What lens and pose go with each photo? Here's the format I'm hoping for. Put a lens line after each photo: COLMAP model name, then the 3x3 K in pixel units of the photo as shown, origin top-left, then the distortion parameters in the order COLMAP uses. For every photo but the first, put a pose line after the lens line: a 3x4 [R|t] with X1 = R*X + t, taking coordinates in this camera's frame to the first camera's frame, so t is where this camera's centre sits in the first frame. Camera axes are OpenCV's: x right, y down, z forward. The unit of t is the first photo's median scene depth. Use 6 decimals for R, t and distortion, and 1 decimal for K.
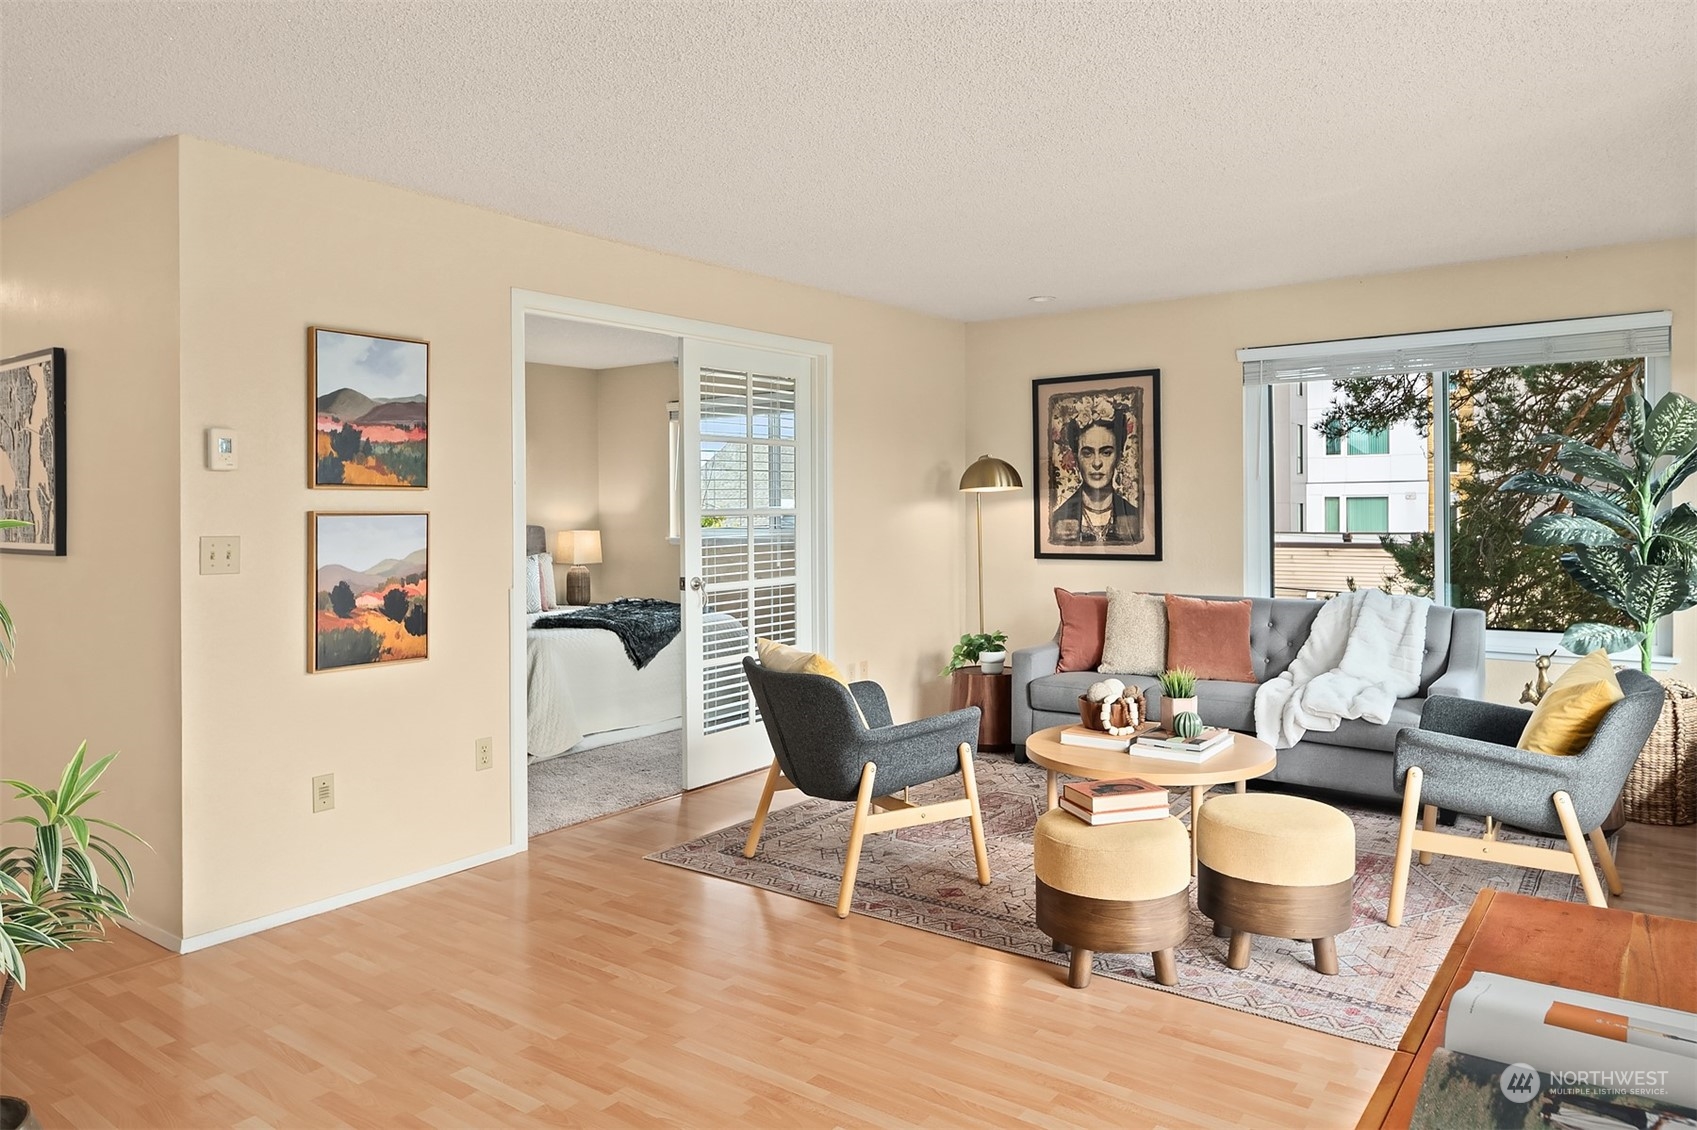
lens RADIAL K [[1102.7, 0, 854.9], [0, 1102.7, 498.2], [0, 0, 1]] dist [0.002297, -0.000169]
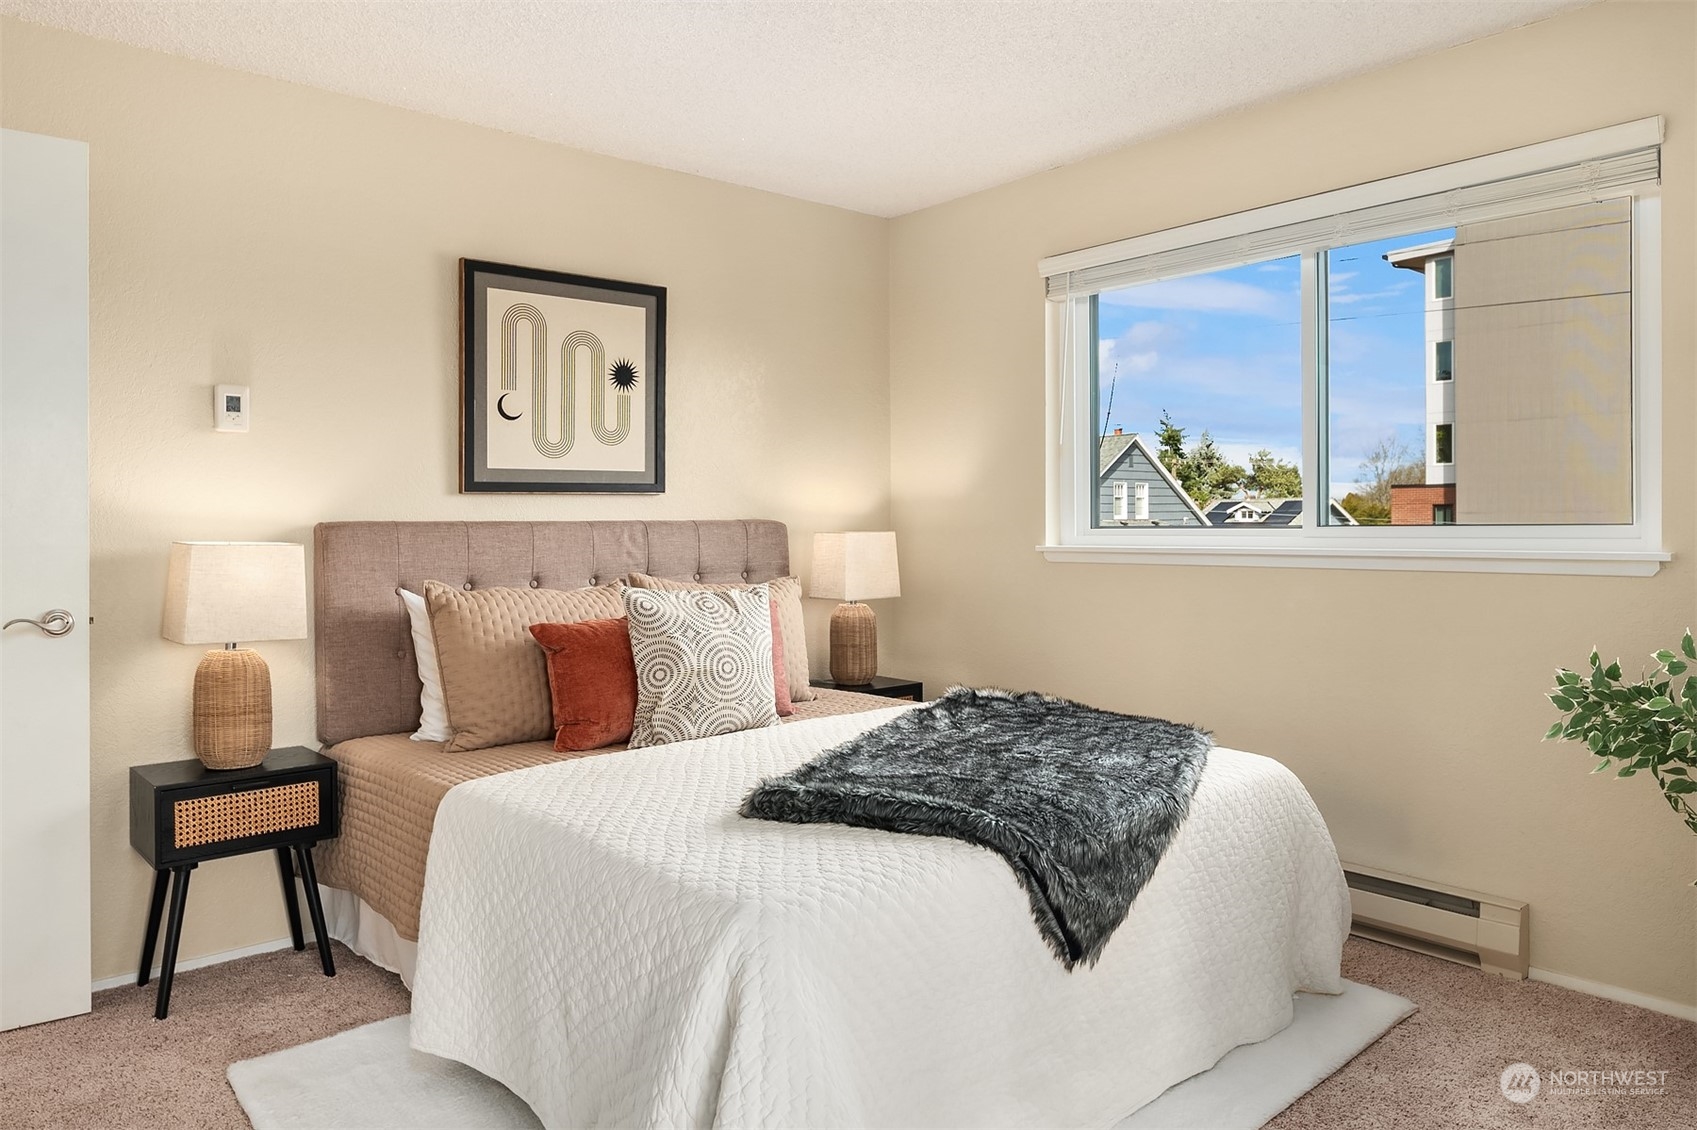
lens RADIAL K [[1110.0, 0, 855.3], [0, 1110.0, 520.8], [0, 0, 1]] dist [0.000506, -0.003732]
pose [[0.975749, 0.000258, -0.218891, -0.319946], [0.001423, 0.999971, 0.007522, 0.047386], [0.218886, -0.007651, 0.975720, 1.172757]]
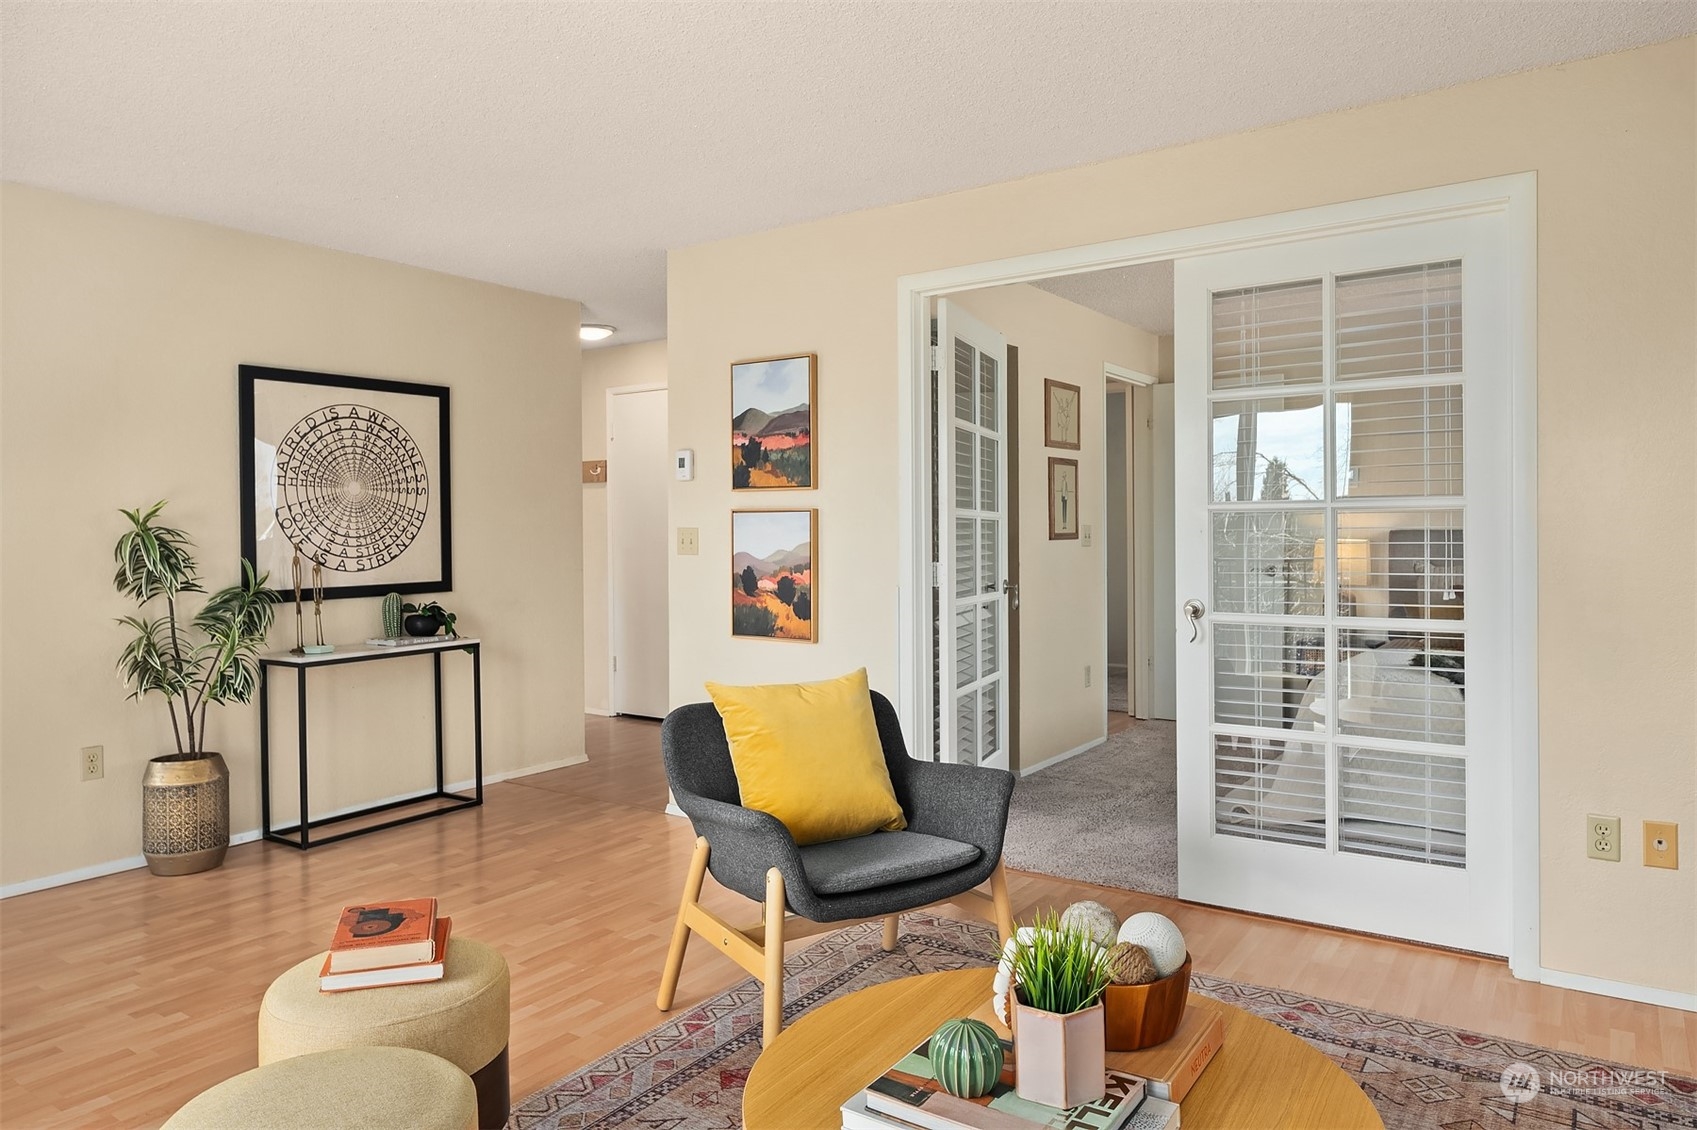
lens RADIAL K [[1110.0, 0, 855.3], [0, 1110.0, 520.8], [0, 0, 1]] dist [0.000506, -0.003732]
pose [[0.027960, 0.002572, -0.999606, 0.744177], [0.016323, 0.999862, 0.003029, 0.022239], [0.999476, -0.016401, 0.027914, 1.043668]]
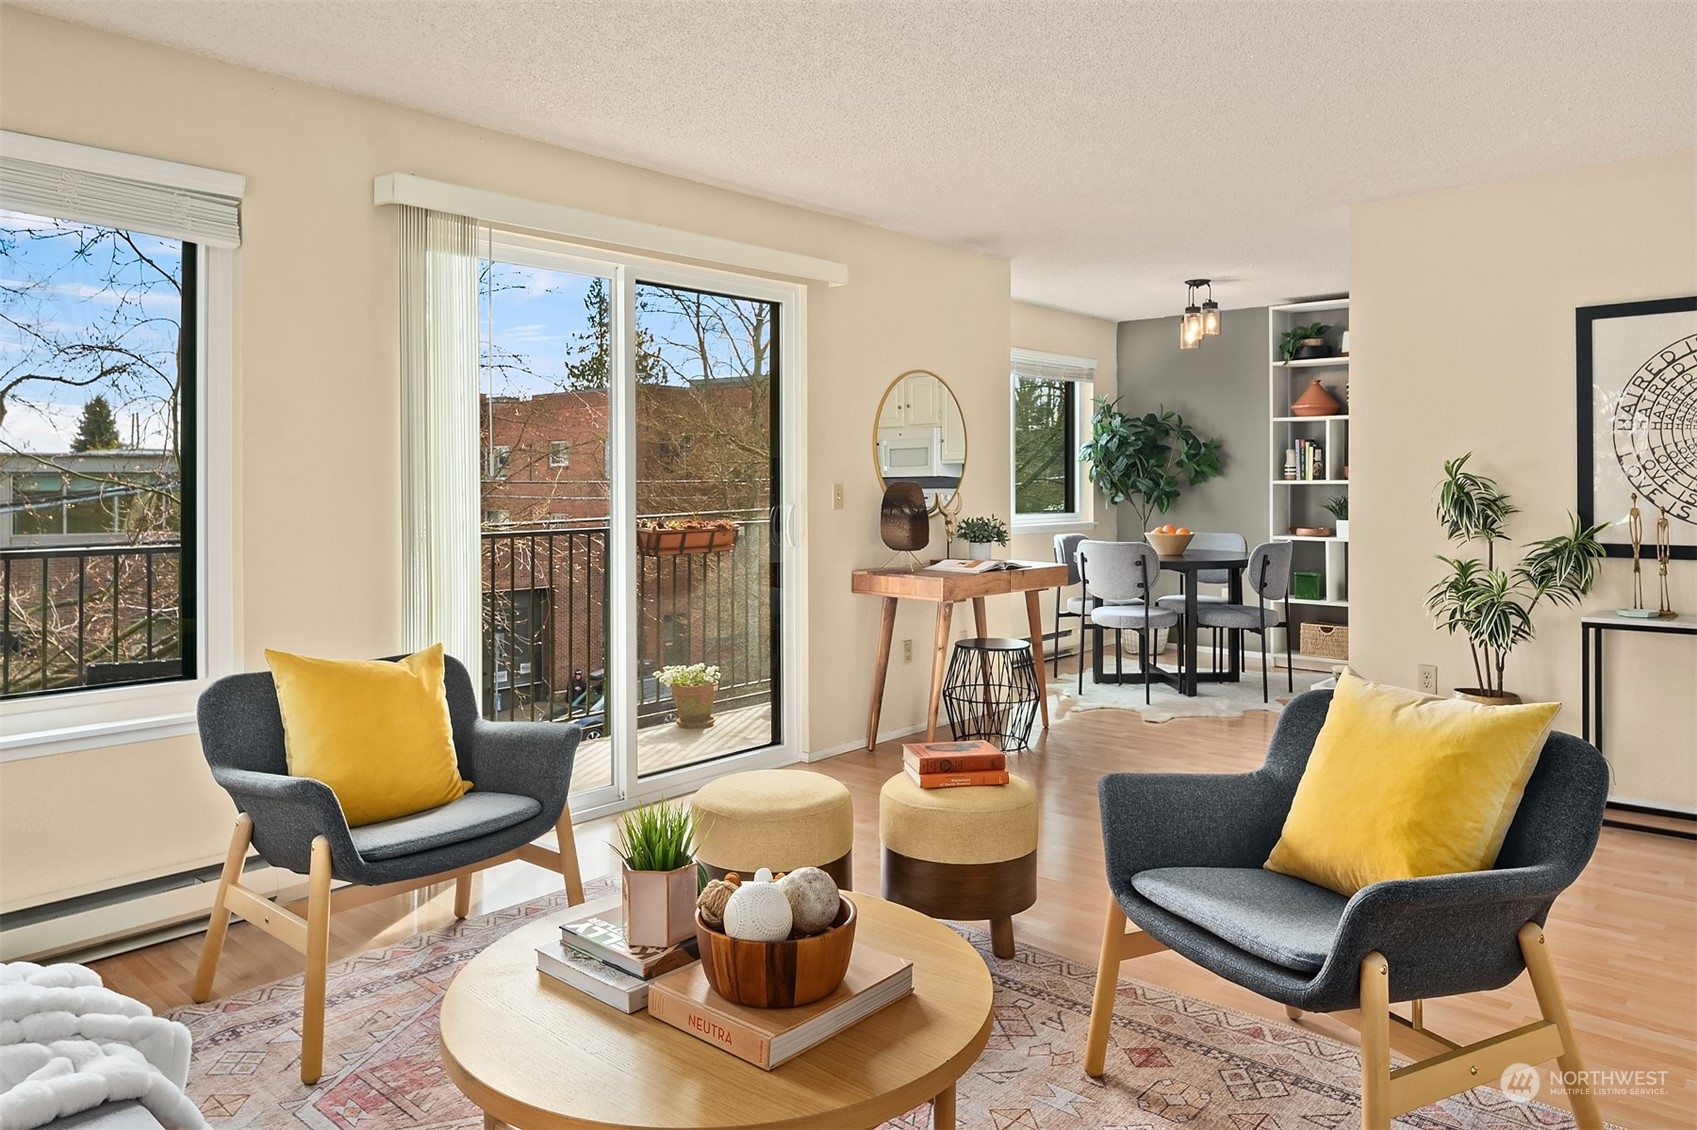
lens RADIAL K [[1117.3, 0, 844.7], [0, 1117.3, 485.1], [0, 0, 1]] dist [-0.001855, -0.002081]
pose [[-0.994766, 0.010641, 0.101628, 0.188441], [0.009833, 0.999916, -0.008450, 0.033540], [-0.101709, -0.007406, -0.994787, 1.634219]]
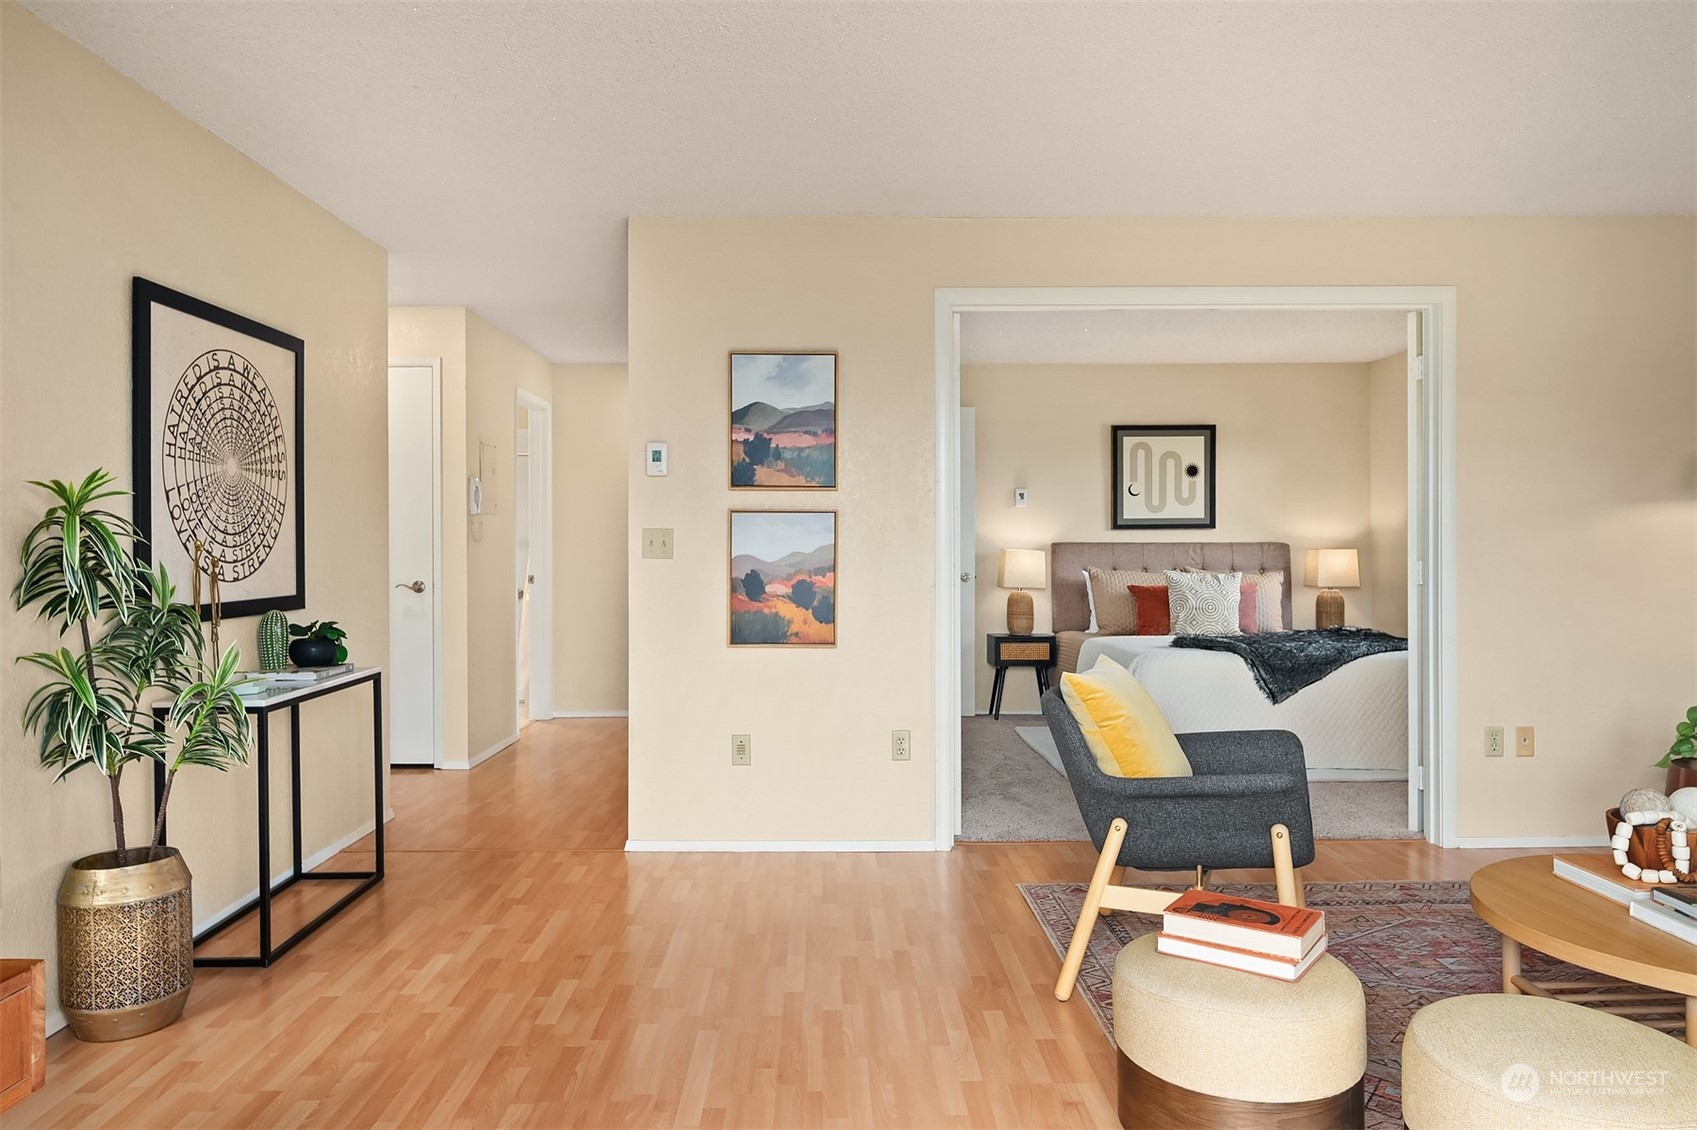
lens RADIAL K [[1122.3, 0, 843.1], [0, 1122.3, 531.8], [0, 0, 1]] dist [-0.003061, -0.003177]
pose [[0.604701, -0.002567, -0.796449, 0.506545], [0.002865, 0.999995, -0.001048, 0.035860], [0.796448, -0.001648, 0.604705, 0.351764]]
